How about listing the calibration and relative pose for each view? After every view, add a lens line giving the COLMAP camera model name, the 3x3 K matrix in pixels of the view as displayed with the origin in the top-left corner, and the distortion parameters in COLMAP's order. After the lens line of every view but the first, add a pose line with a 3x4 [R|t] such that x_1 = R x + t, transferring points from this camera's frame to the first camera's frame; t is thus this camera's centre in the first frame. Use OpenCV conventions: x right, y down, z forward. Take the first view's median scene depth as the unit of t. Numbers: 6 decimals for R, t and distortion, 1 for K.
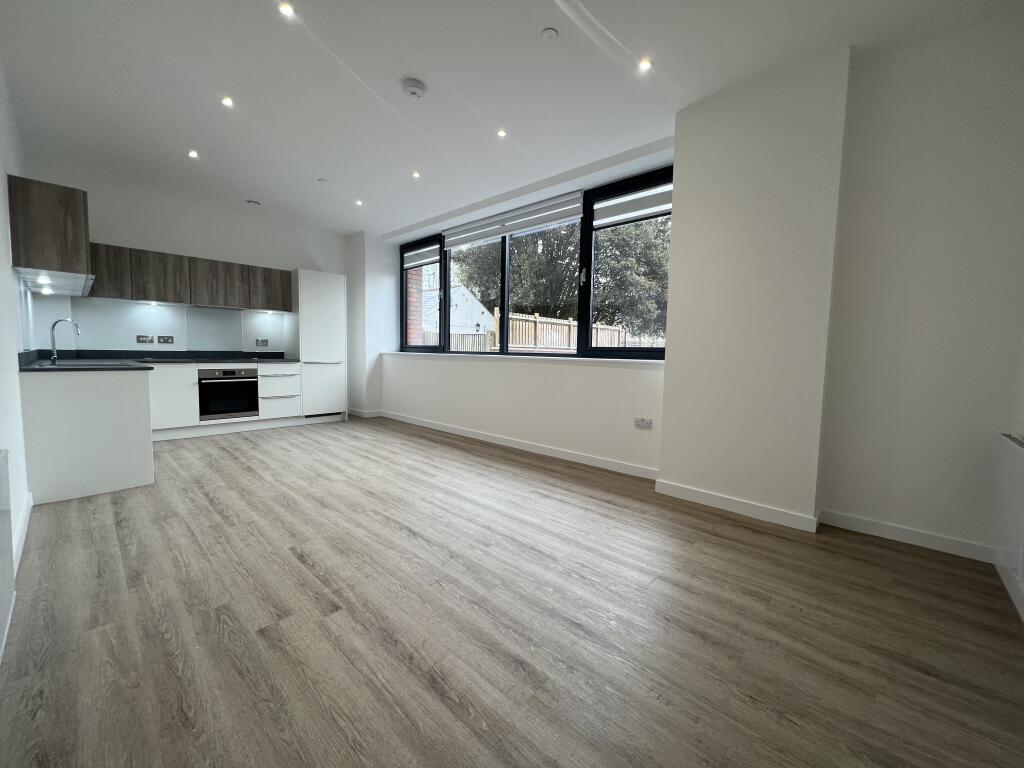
lens RADIAL K [[410.7, 0, 510.8], [0, 410.7, 380.6], [0, 0, 1]] dist [0.002327, 0.000323]
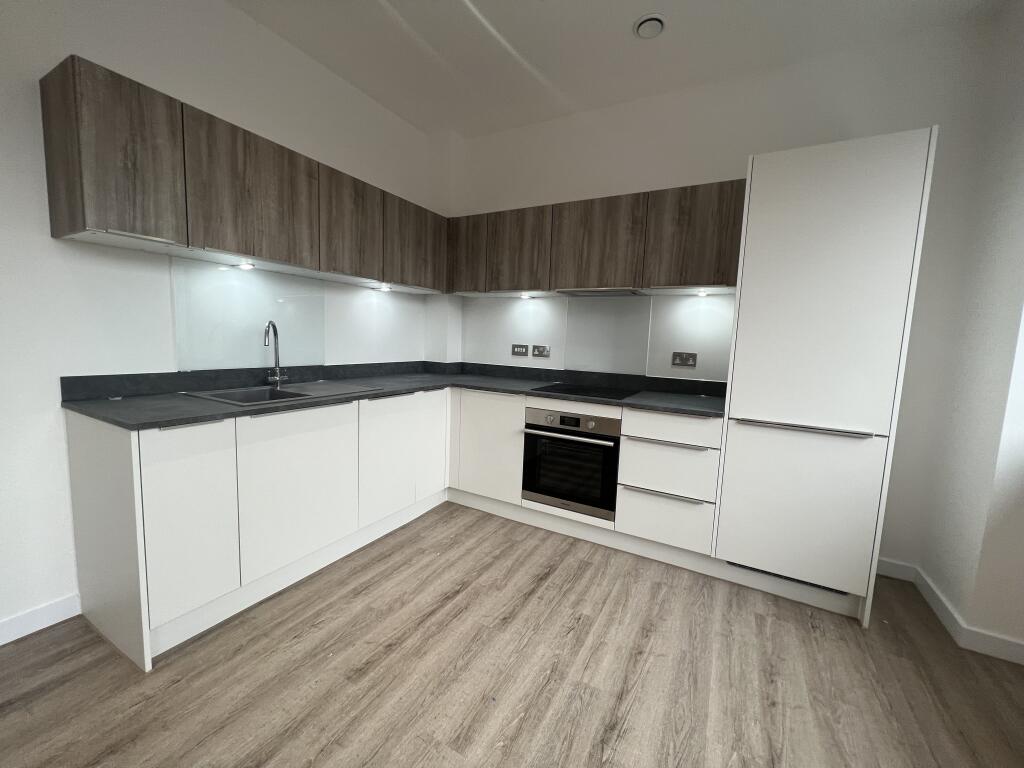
lens RADIAL K [[410.7, 0, 514.3], [0, 410.7, 378.4], [0, 0, 1]] dist [0.002327, 0.000323]
pose [[0.248281, 0.084646, -0.964983, -0.228507], [-0.106532, 0.992518, 0.059652, -0.090955], [0.962812, 0.087991, 0.255441, 0.797515]]
